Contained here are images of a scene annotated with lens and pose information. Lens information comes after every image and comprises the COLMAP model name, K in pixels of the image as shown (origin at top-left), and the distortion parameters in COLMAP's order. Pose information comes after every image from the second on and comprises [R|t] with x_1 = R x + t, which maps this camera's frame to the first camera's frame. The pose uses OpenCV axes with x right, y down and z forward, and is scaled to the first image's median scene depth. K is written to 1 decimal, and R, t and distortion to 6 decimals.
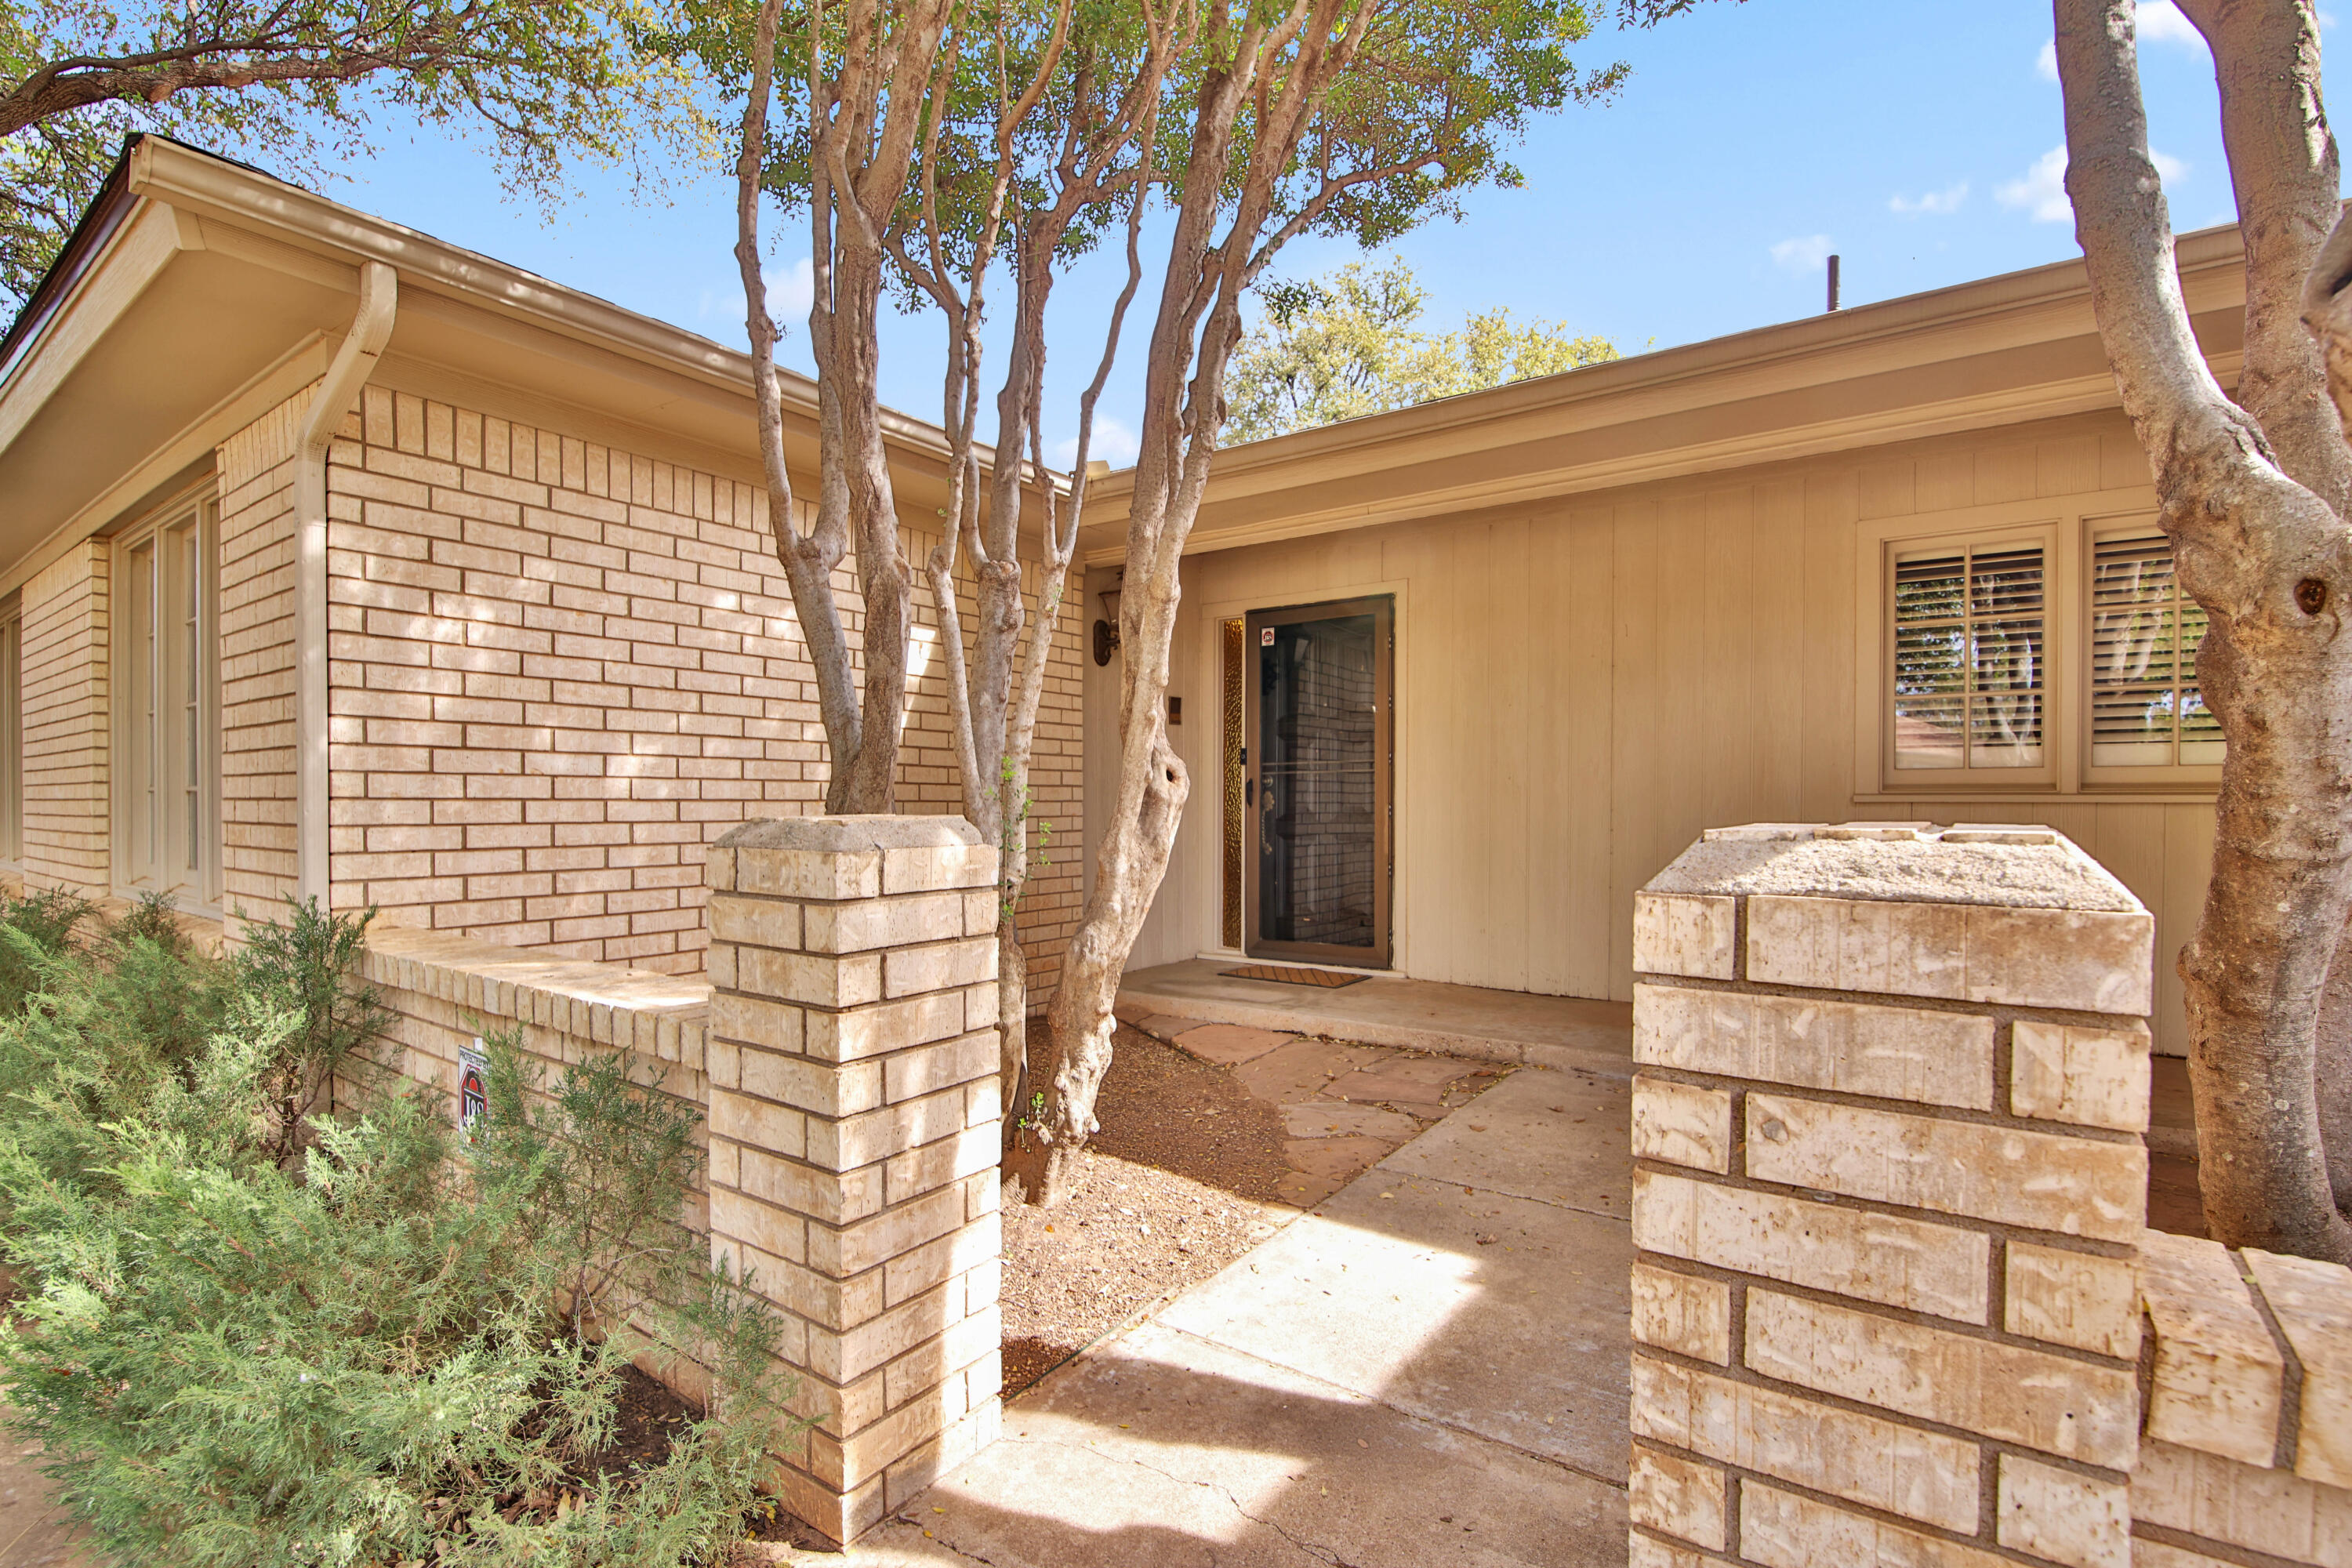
lens RADIAL K [[1091.9, 0, 1173.3], [0, 1091.9, 794.5], [0, 0, 1]] dist [0.004978, -0.011220]
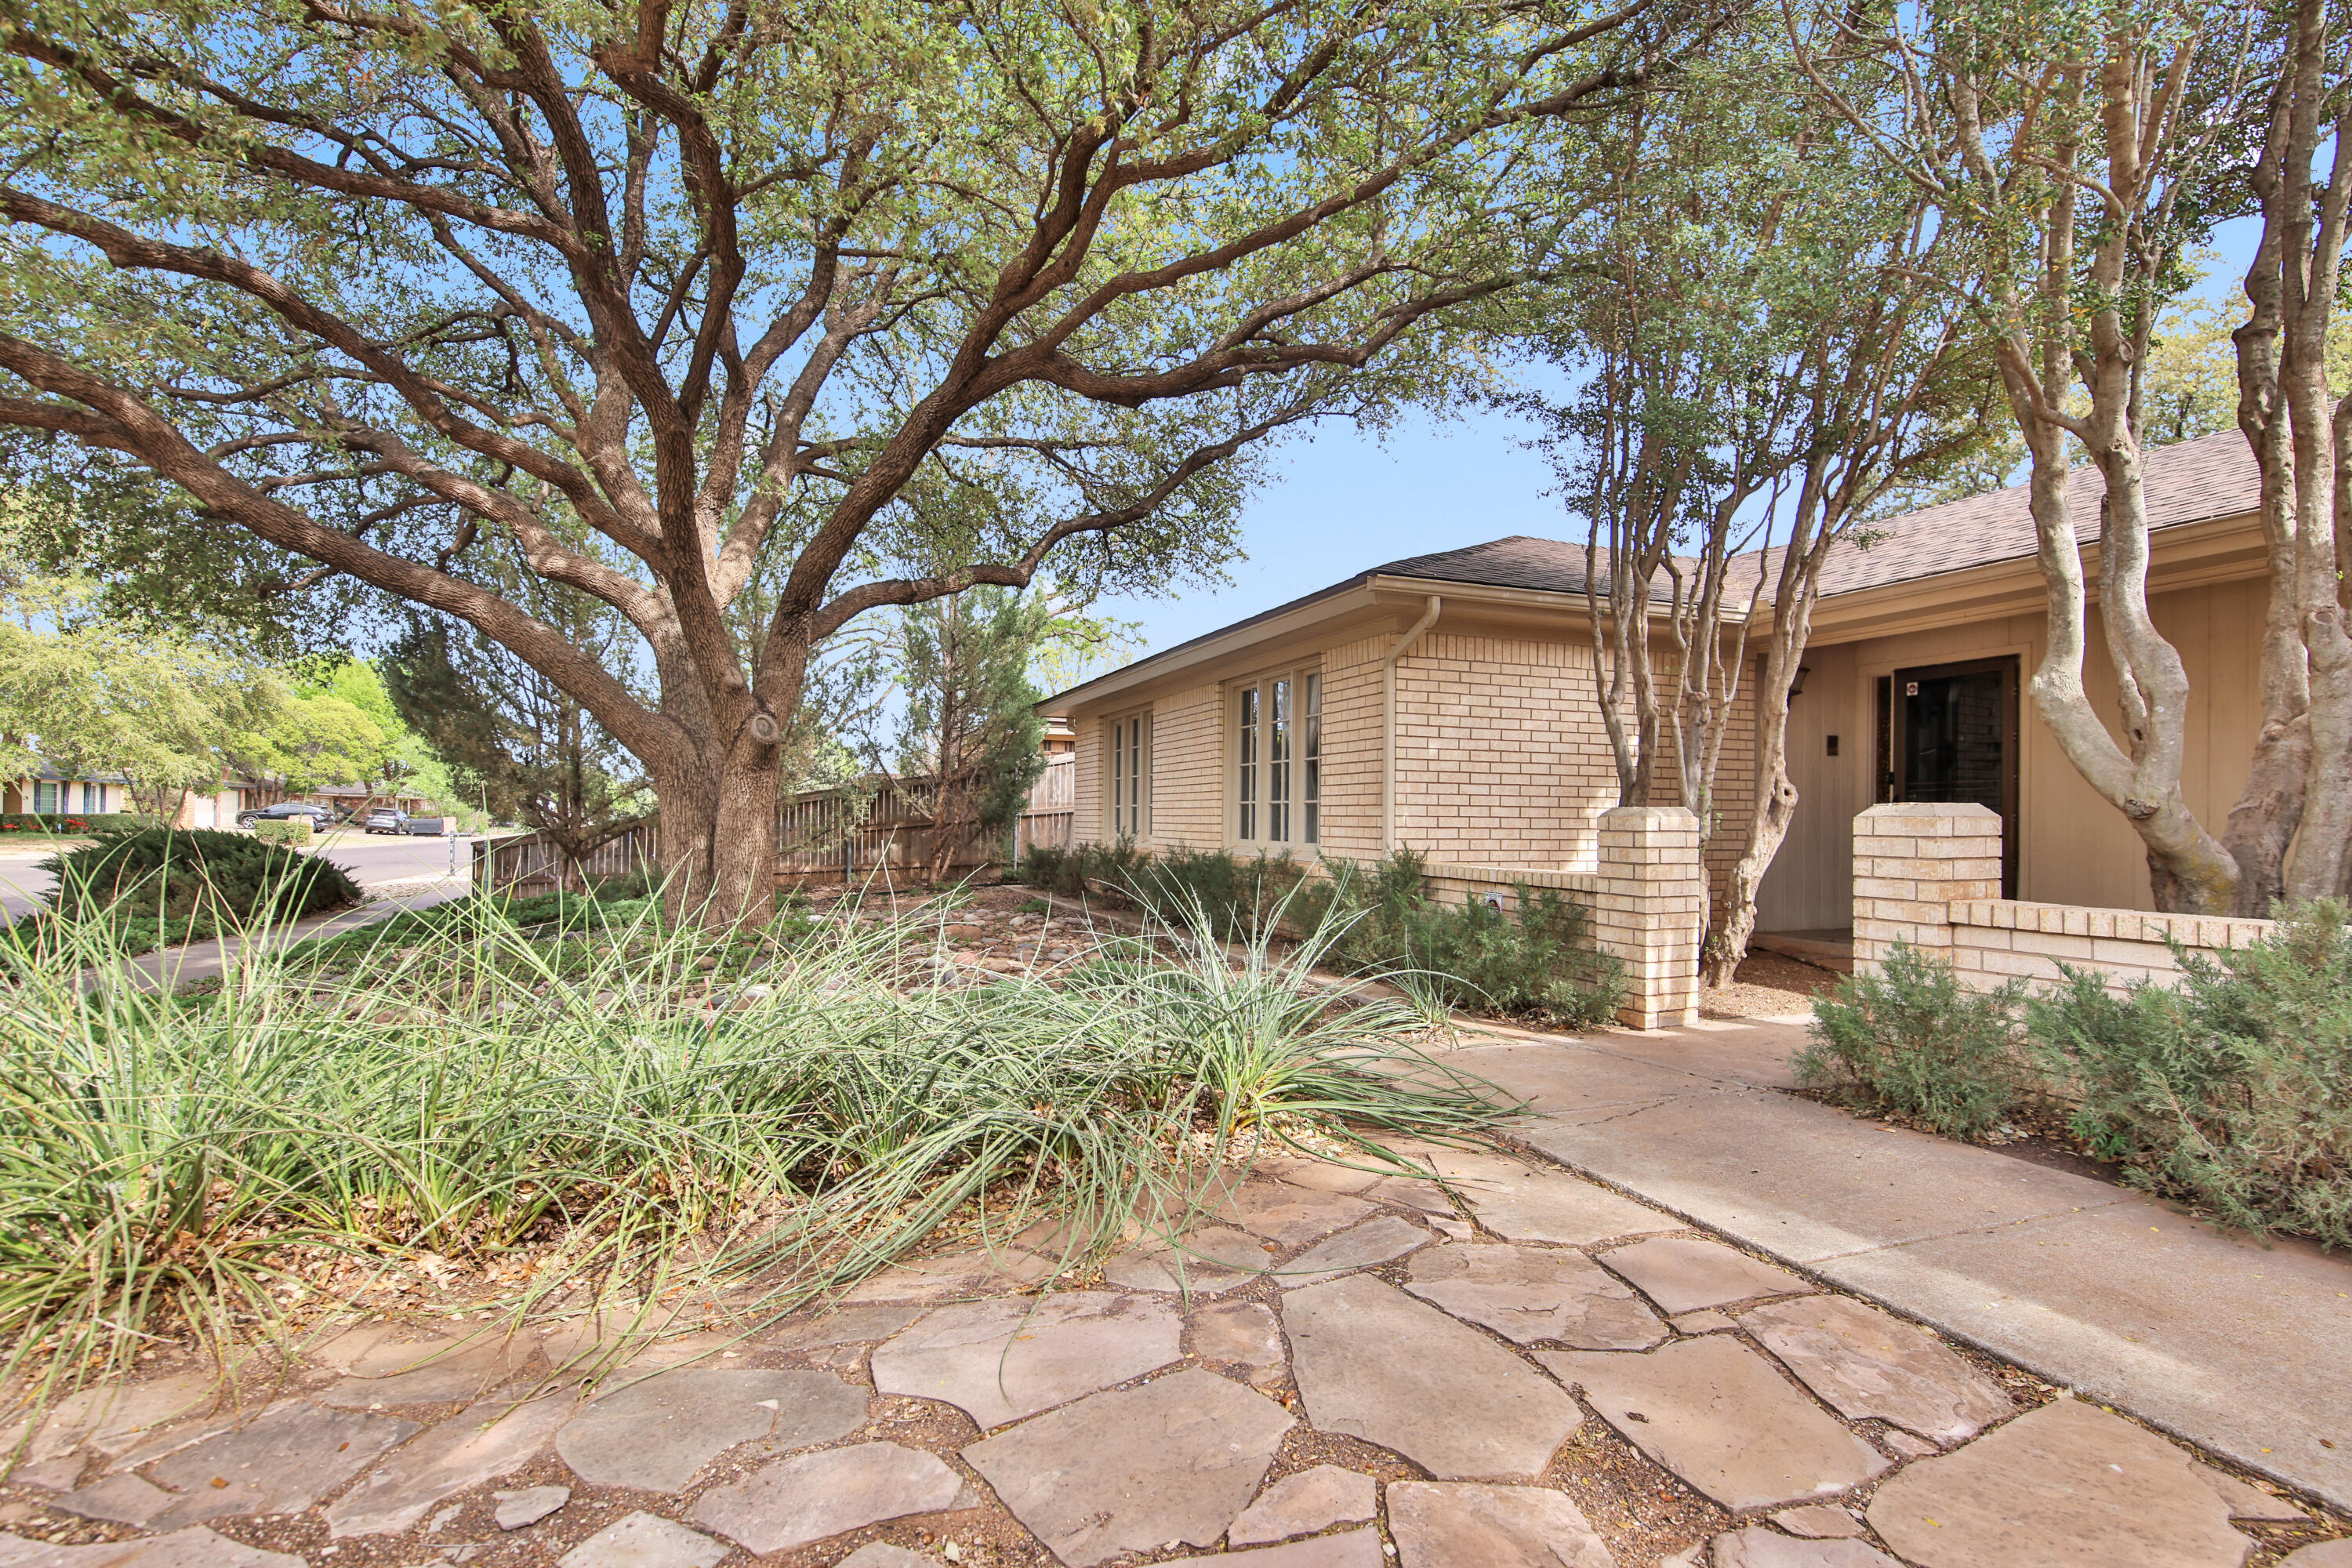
lens RADIAL K [[1091.9, 0, 1157.9], [0, 1091.9, 816.9], [0, 0, 1]] dist [0.004978, -0.011220]
pose [[0.823089, 0.008145, -0.567854, 0.200343], [-0.005936, 0.999966, 0.005739, 0.025737], [0.567881, -0.001353, 0.823109, -1.457416]]
